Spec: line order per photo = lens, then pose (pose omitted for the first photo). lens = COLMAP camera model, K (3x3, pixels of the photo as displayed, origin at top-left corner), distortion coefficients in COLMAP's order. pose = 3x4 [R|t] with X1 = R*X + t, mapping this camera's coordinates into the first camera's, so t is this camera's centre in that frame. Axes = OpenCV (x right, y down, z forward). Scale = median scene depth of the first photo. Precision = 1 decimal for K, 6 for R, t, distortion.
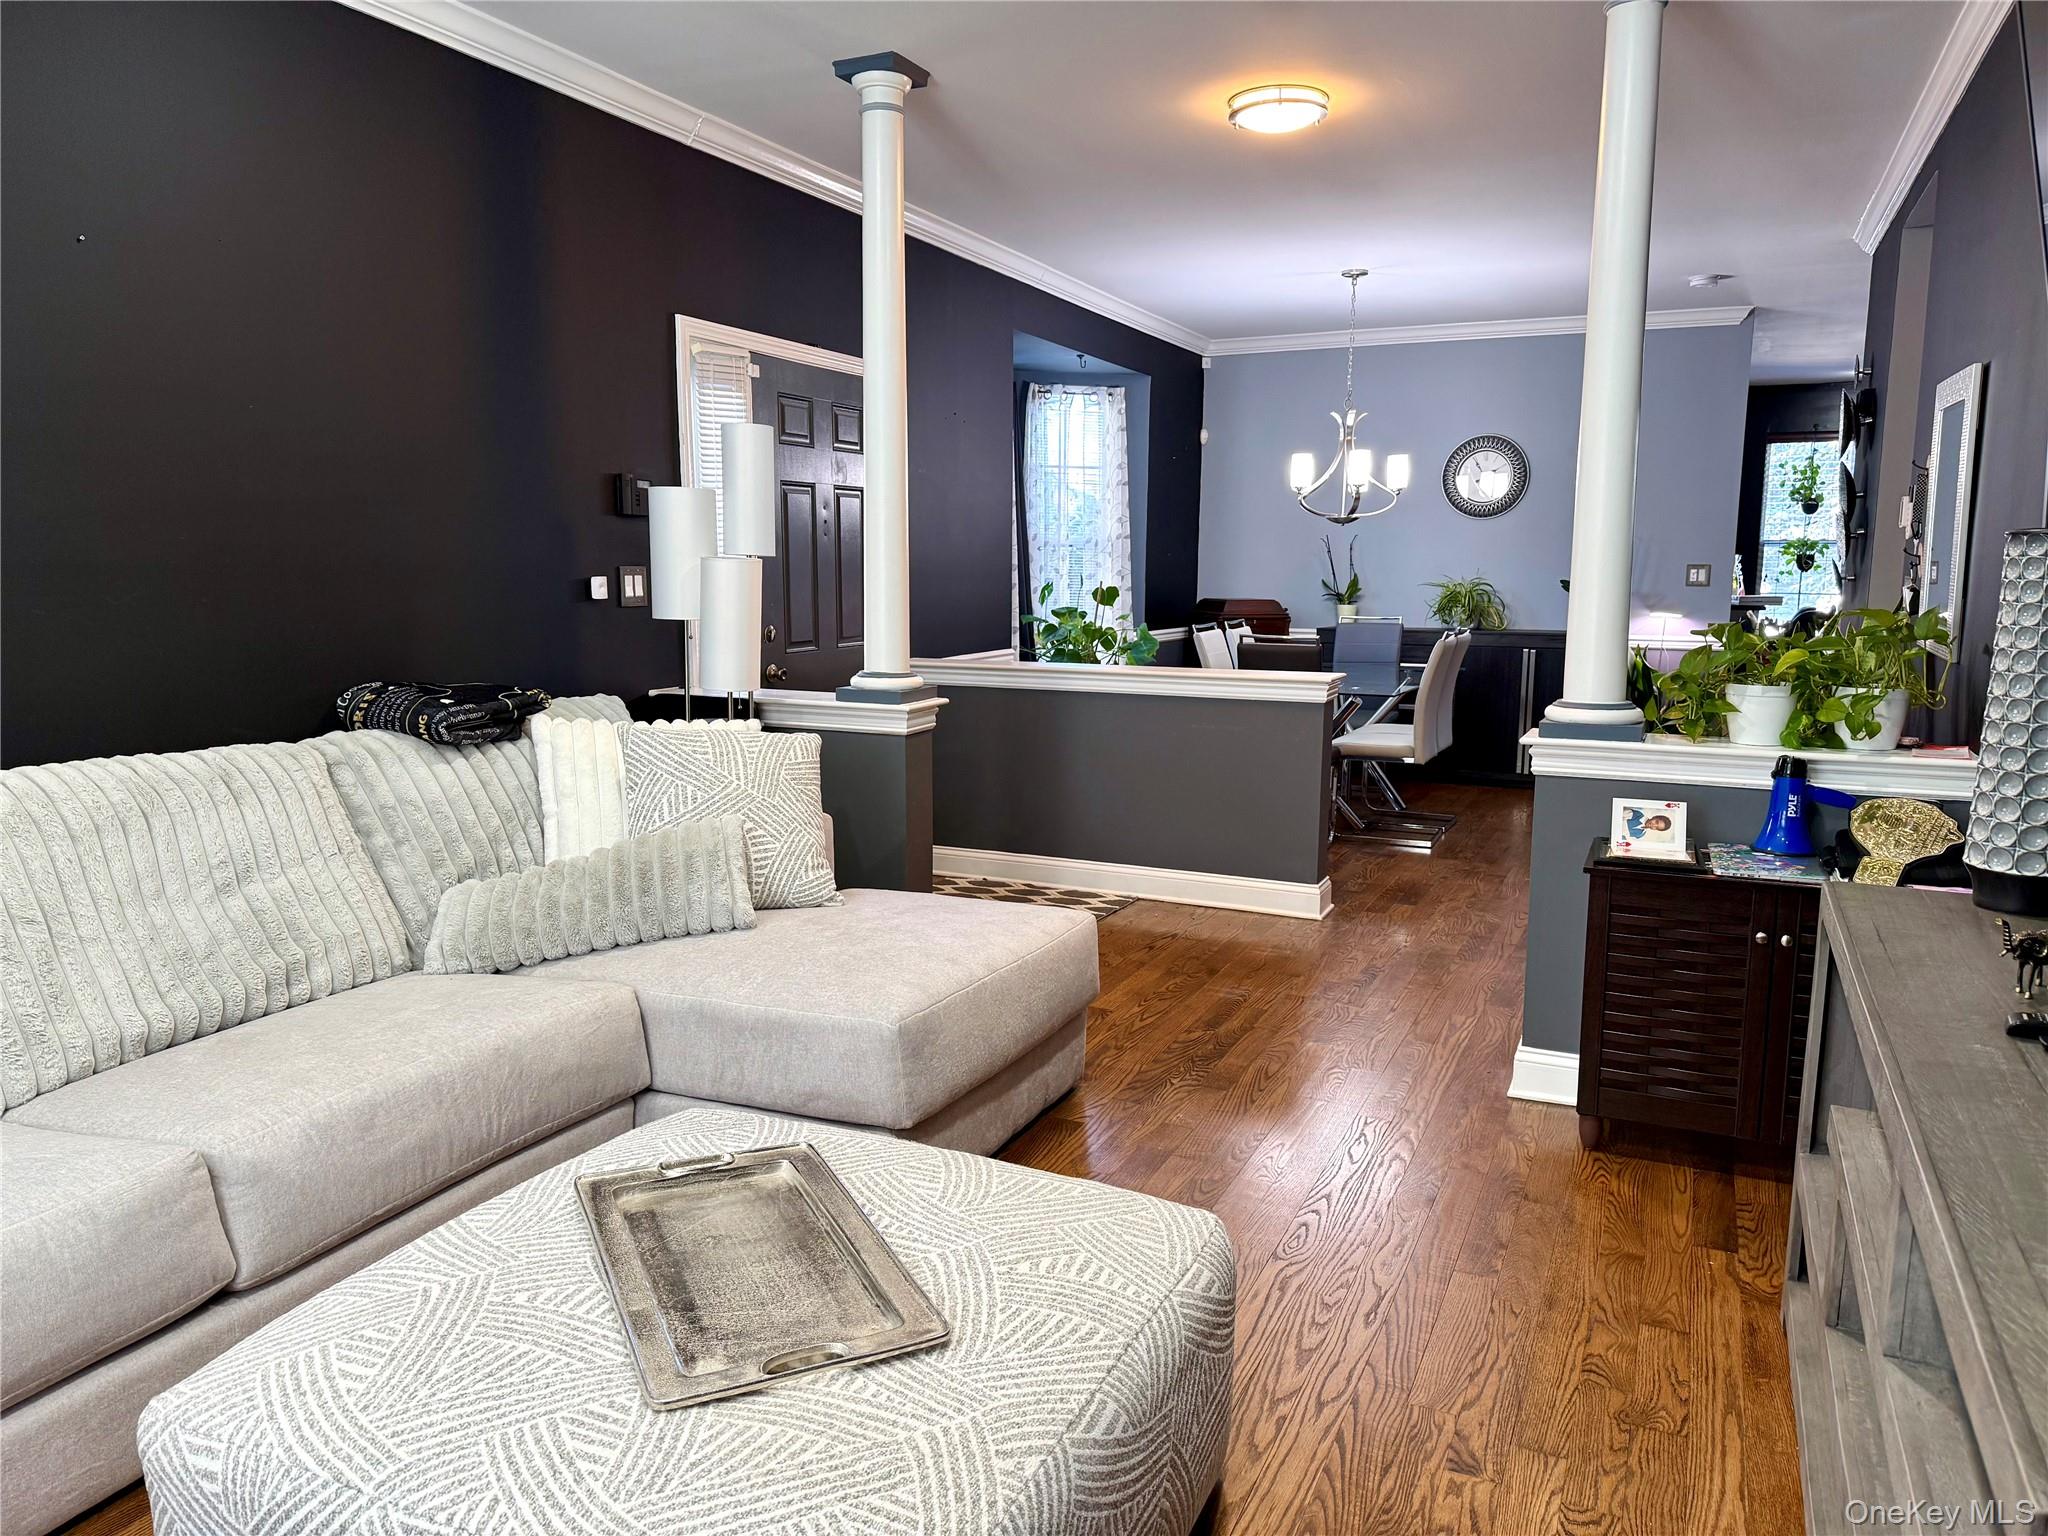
lens RADIAL K [[1452.4, 0, 1006.8], [0, 1452.4, 774.9], [0, 0, 1]] dist [0.079843, -0.092680]
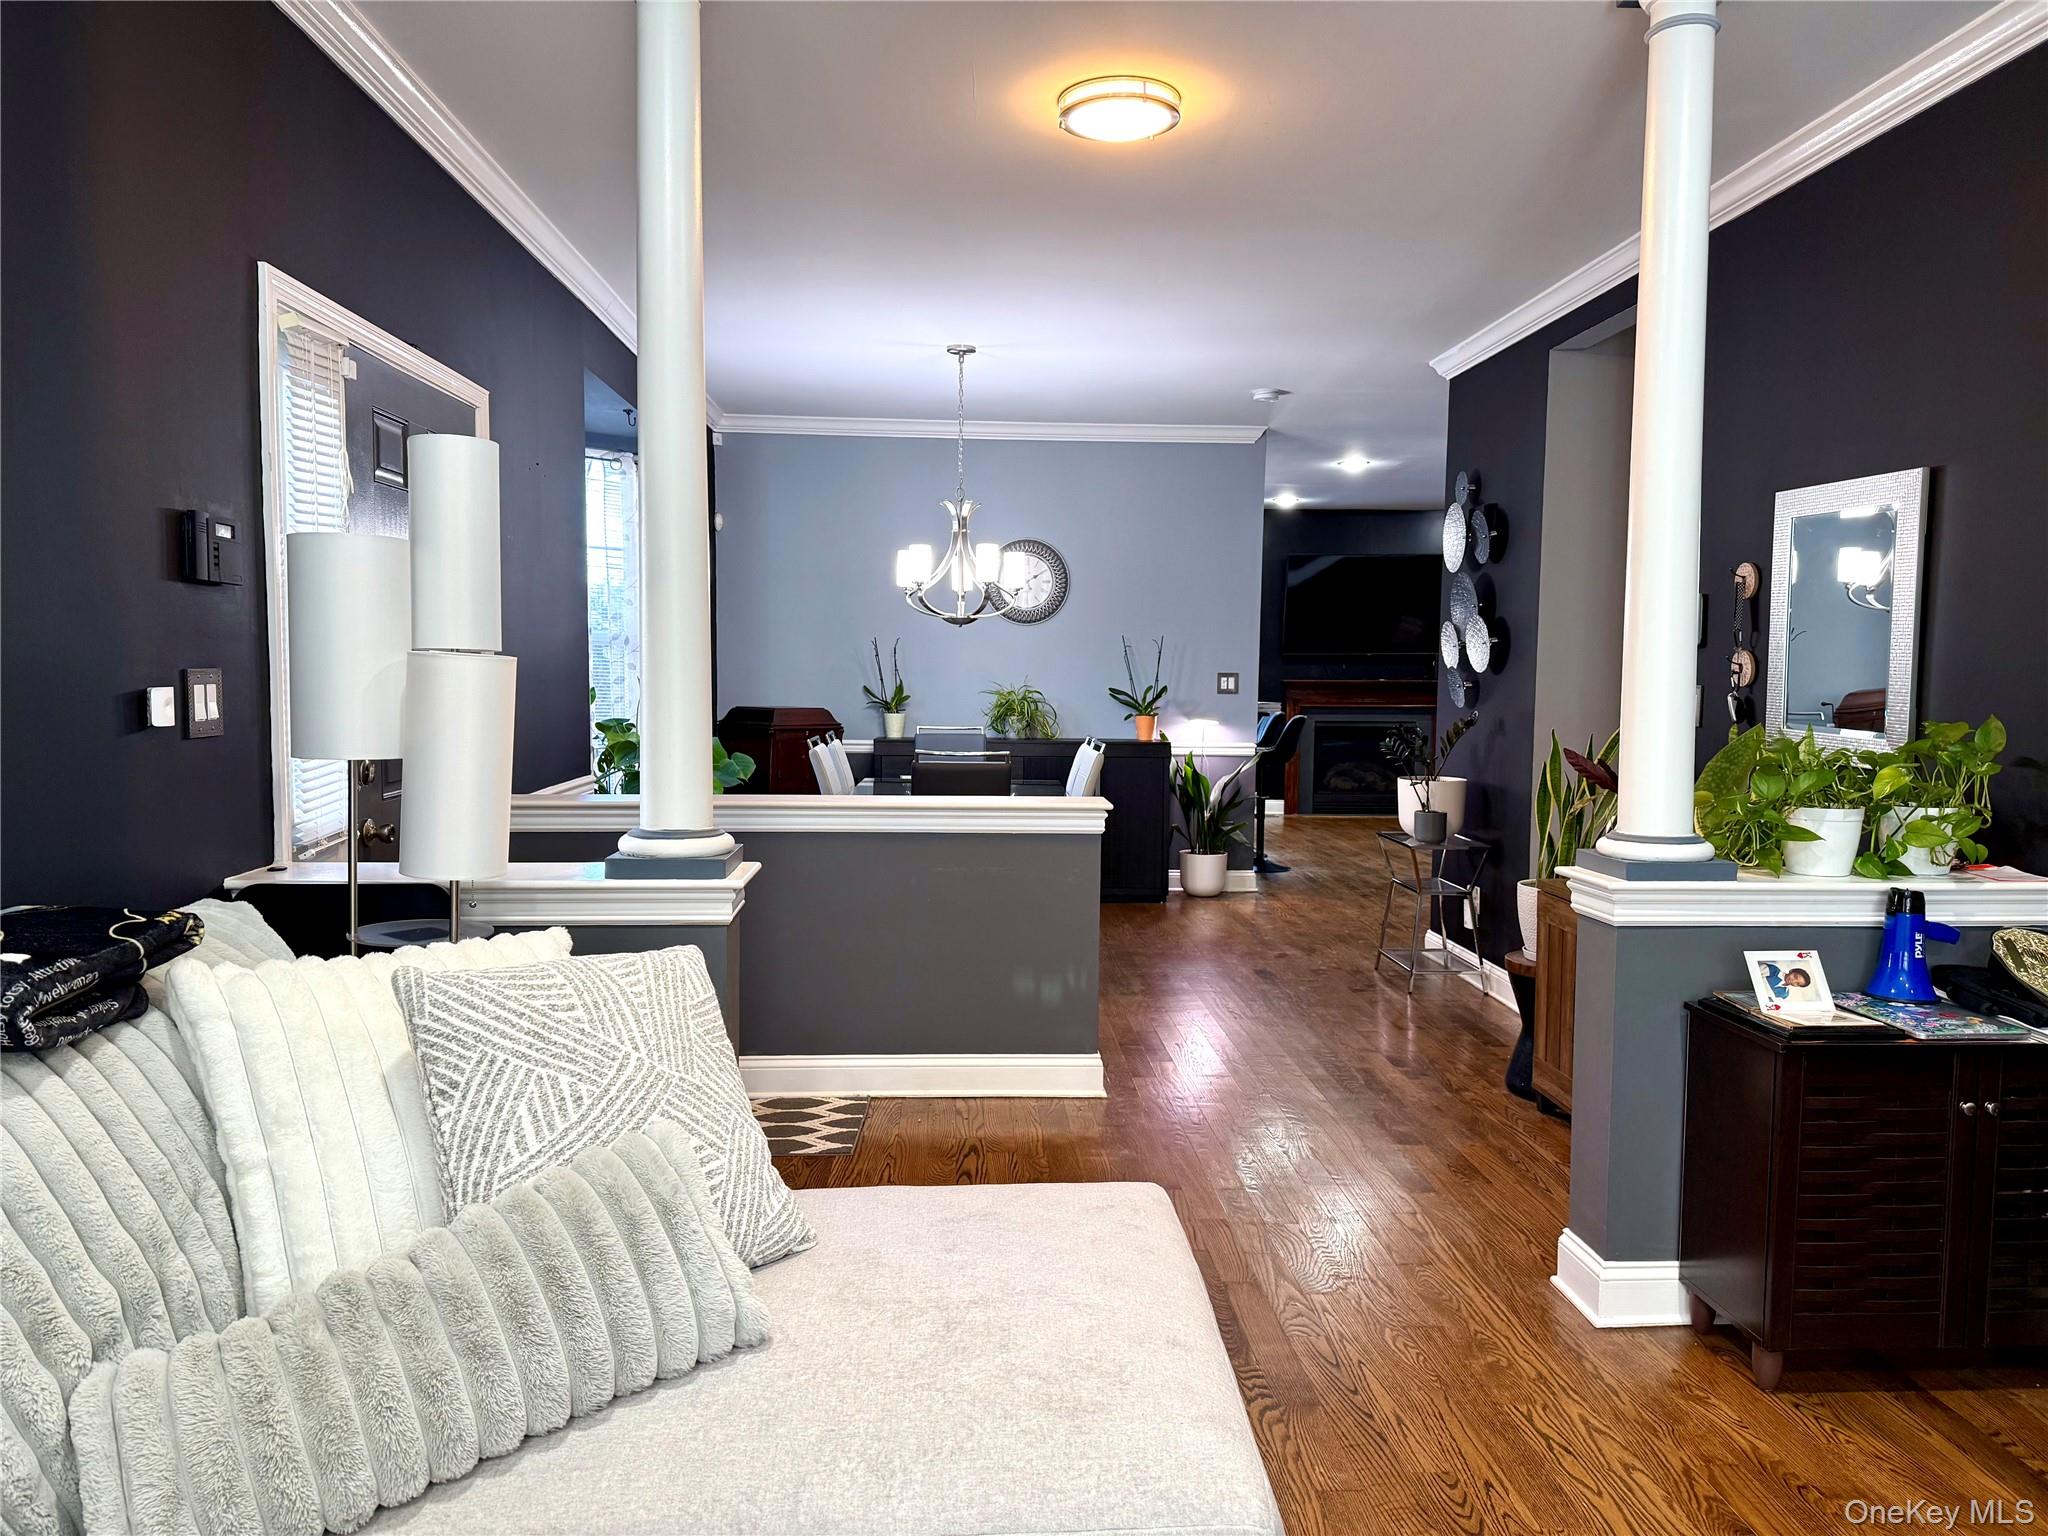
lens RADIAL K [[1452.4, 0, 1032.0], [0, 1452.4, 764.3], [0, 0, 1]] dist [0.079843, -0.092680]
pose [[0.877615, -0.027878, 0.478554, -0.259371], [0.064911, 0.996024, -0.061018, -0.049899], [-0.474950, 0.084613, 0.875935, 0.347786]]
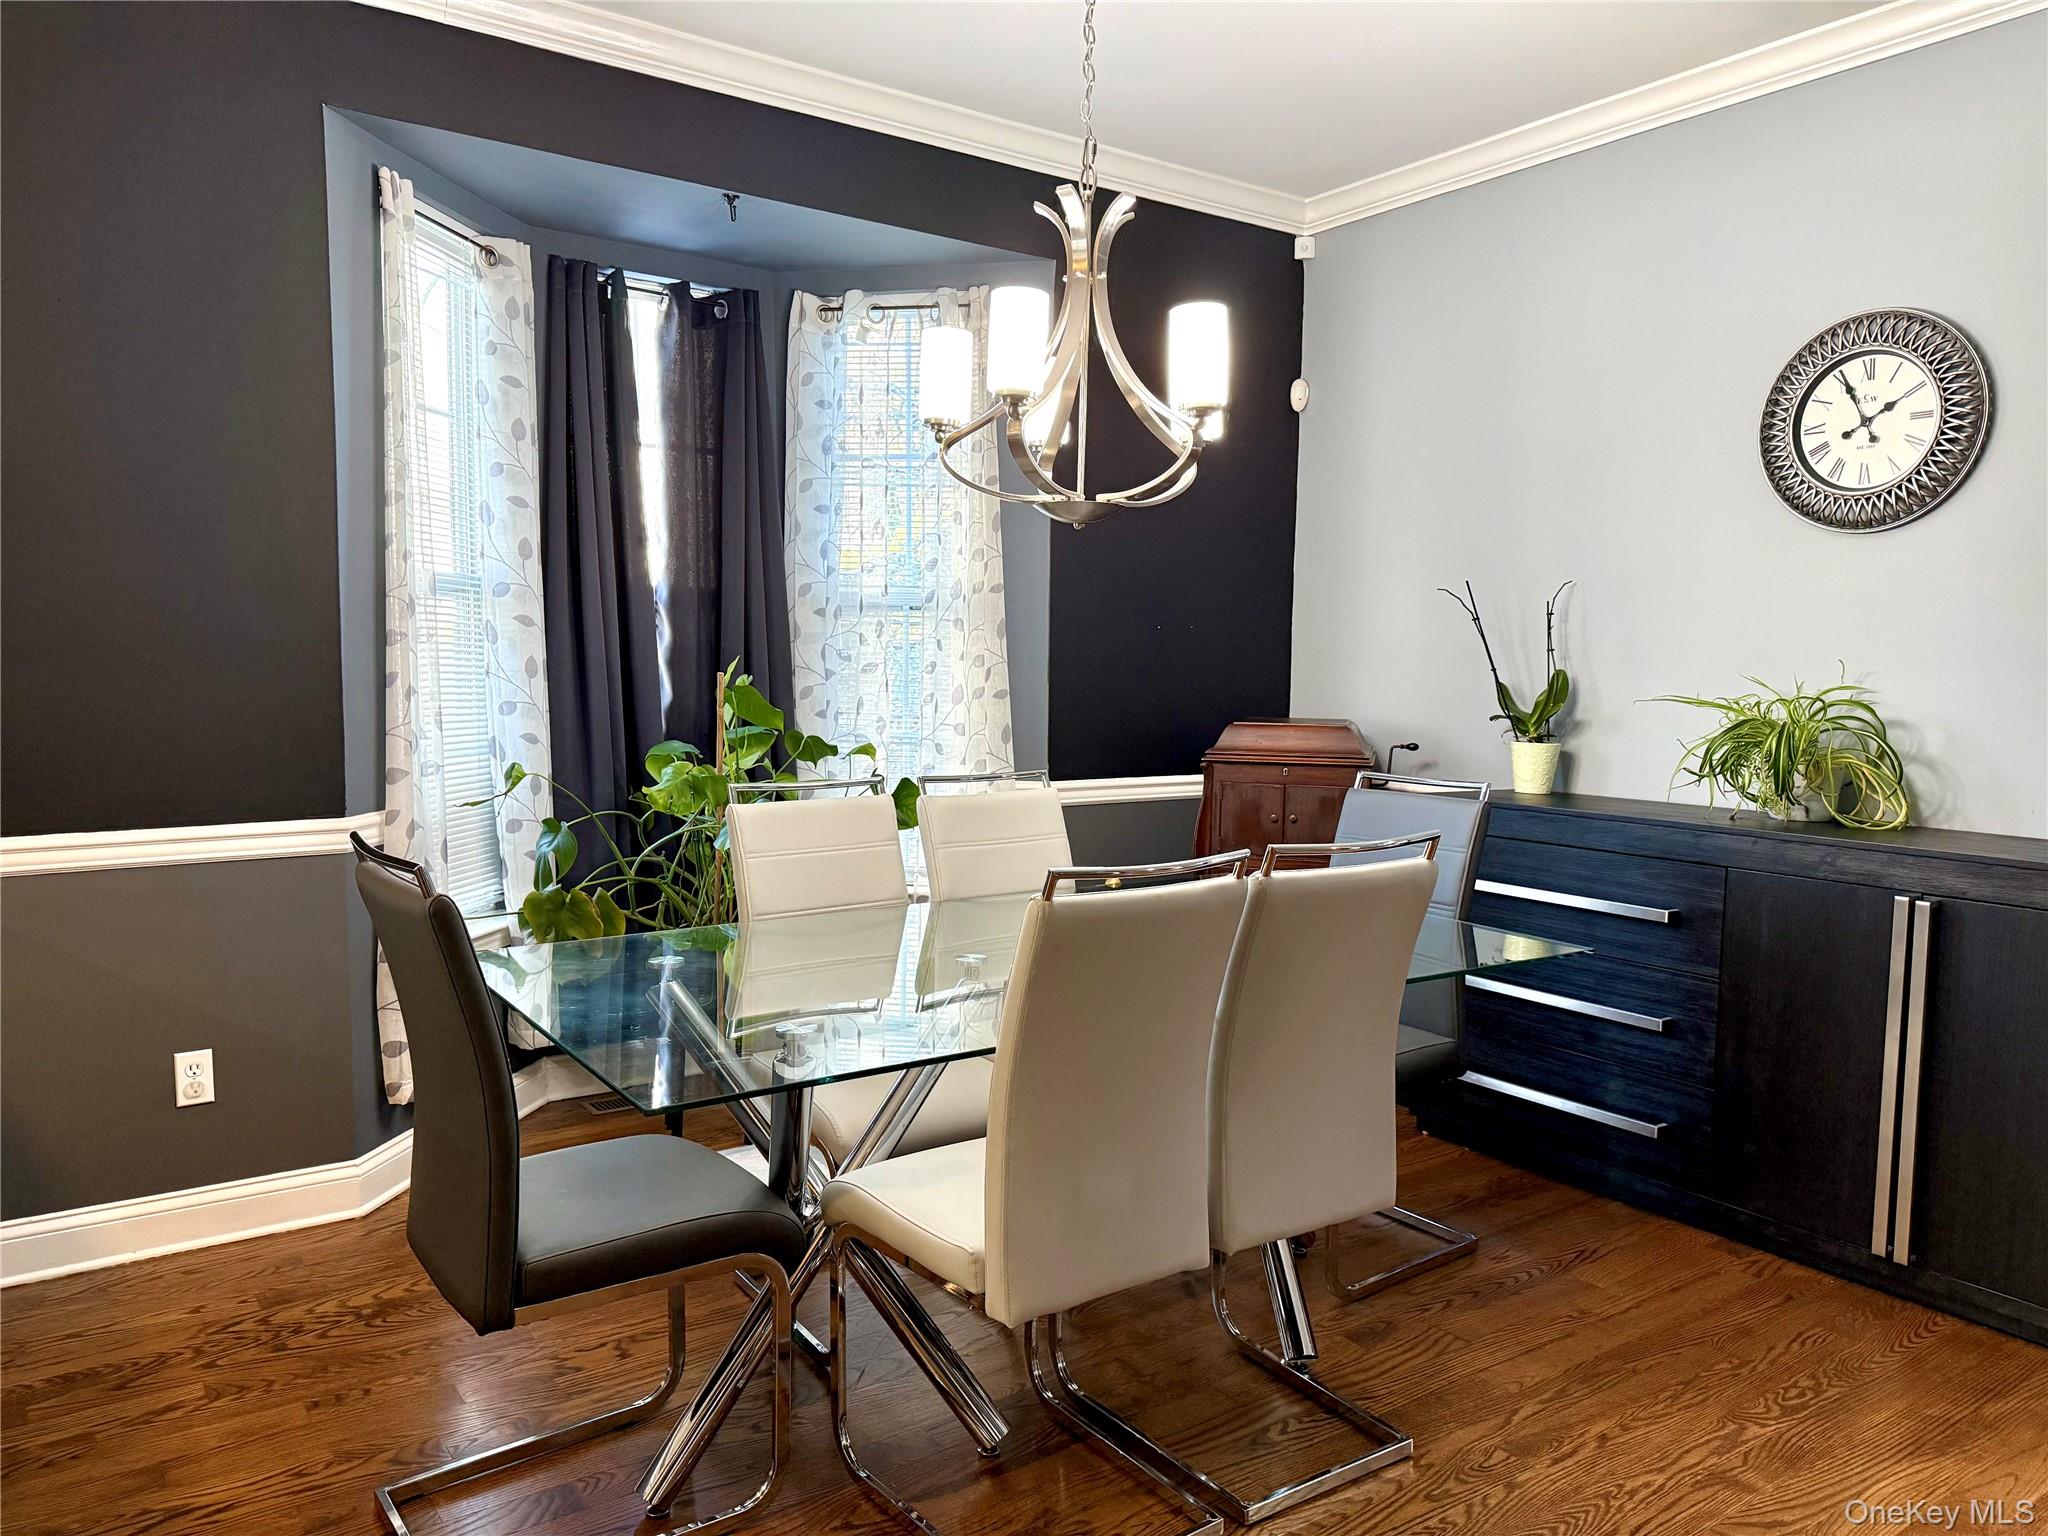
lens RADIAL K [[1452.4, 0, 1014.0], [0, 1452.4, 758.9], [0, 0, 1]] dist [0.079843, -0.092680]
pose [[0.864330, 0.042977, -0.501085, 0.658168], [-0.084048, 0.994674, -0.059664, -0.150399], [0.495852, 0.093684, 0.863339, 1.139699]]
